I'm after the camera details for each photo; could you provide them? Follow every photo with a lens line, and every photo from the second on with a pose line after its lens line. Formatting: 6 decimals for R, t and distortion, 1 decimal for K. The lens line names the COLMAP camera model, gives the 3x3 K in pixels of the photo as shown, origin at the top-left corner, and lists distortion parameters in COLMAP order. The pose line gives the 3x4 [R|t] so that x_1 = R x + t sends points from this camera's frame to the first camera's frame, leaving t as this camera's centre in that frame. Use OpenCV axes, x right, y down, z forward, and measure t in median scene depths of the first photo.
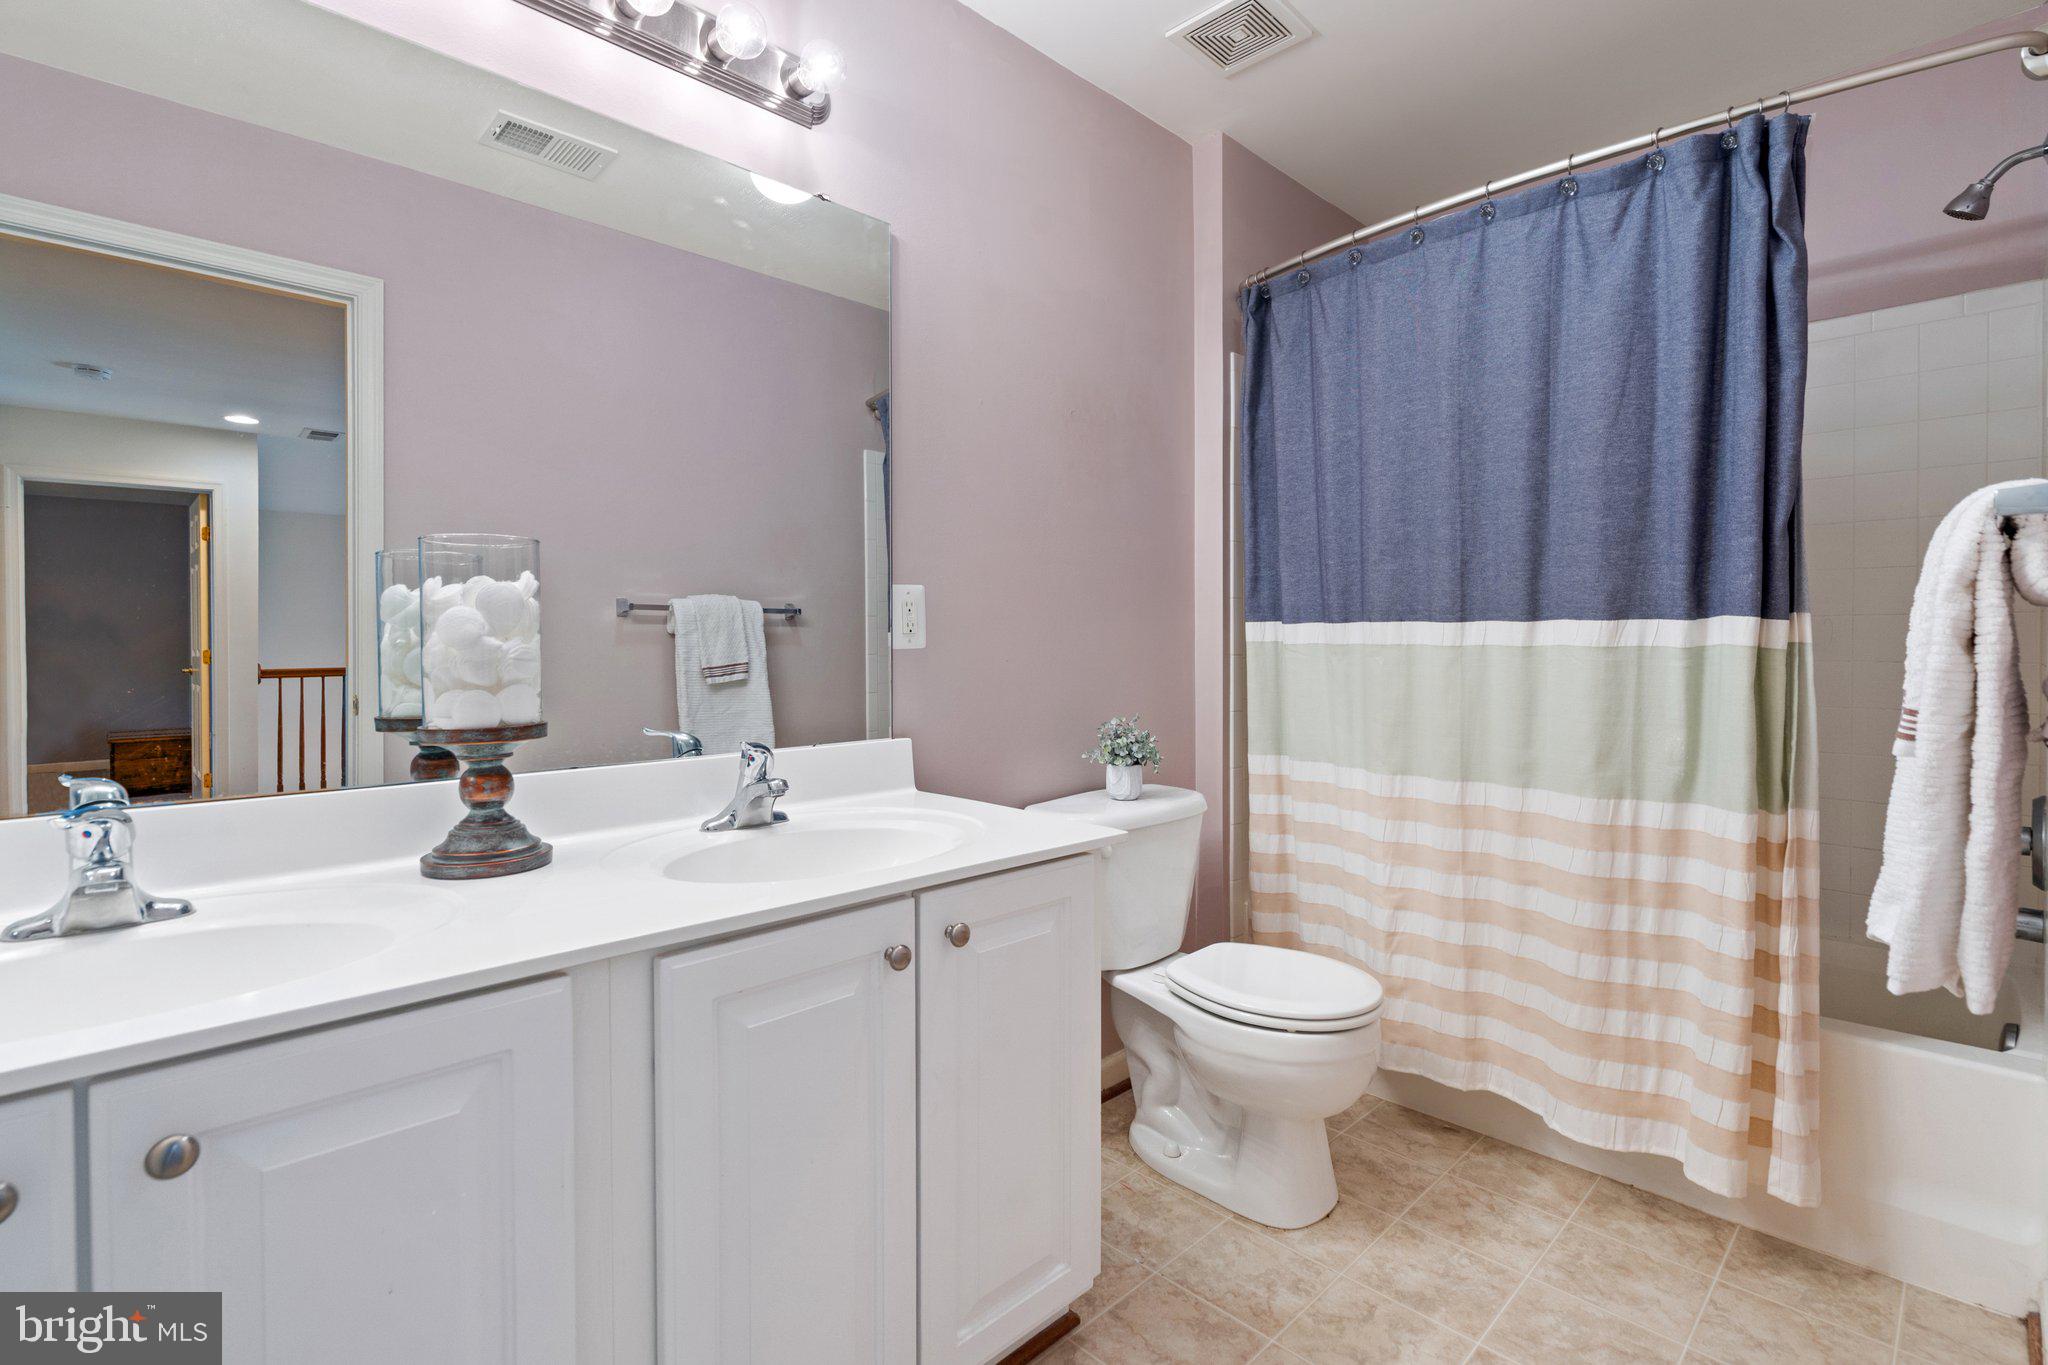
lens RADIAL K [[954.6, 0, 1027.9], [0, 954.6, 667.5], [0, 0, 1]] dist [0.000495, 0.002468]
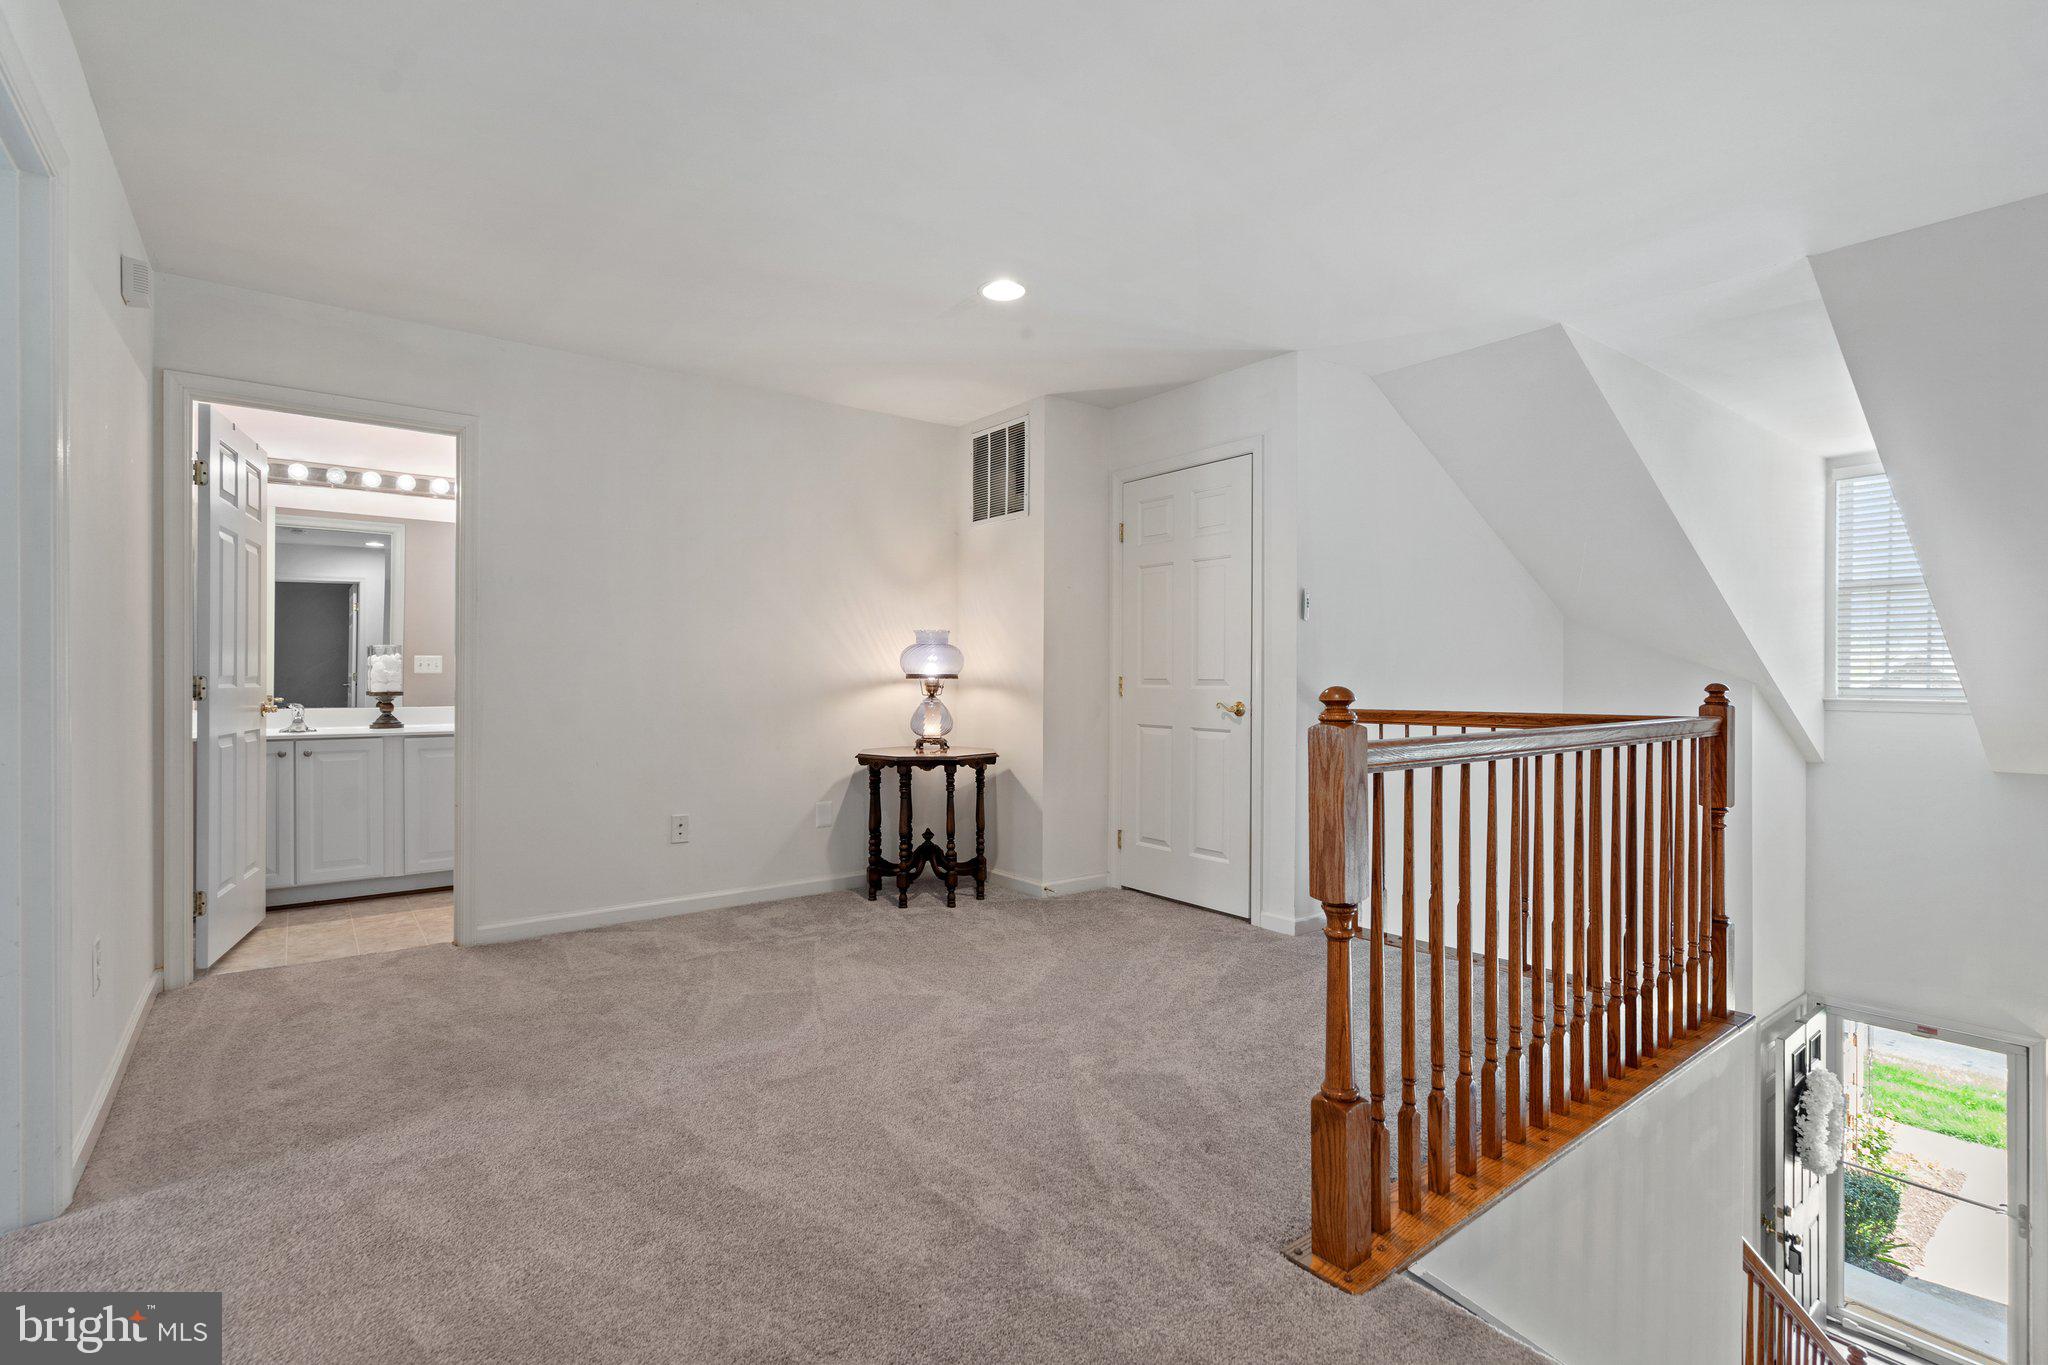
lens RADIAL K [[954.6, 0, 1027.9], [0, 954.6, 683.6], [0, 0, 1]] dist [0.000495, 0.002468]
pose [[0.992750, 0.012585, -0.119540, 2.495683], [-0.014613, 0.999764, -0.016102, 0.050512], [0.119309, 0.017732, 0.992699, -2.564250]]
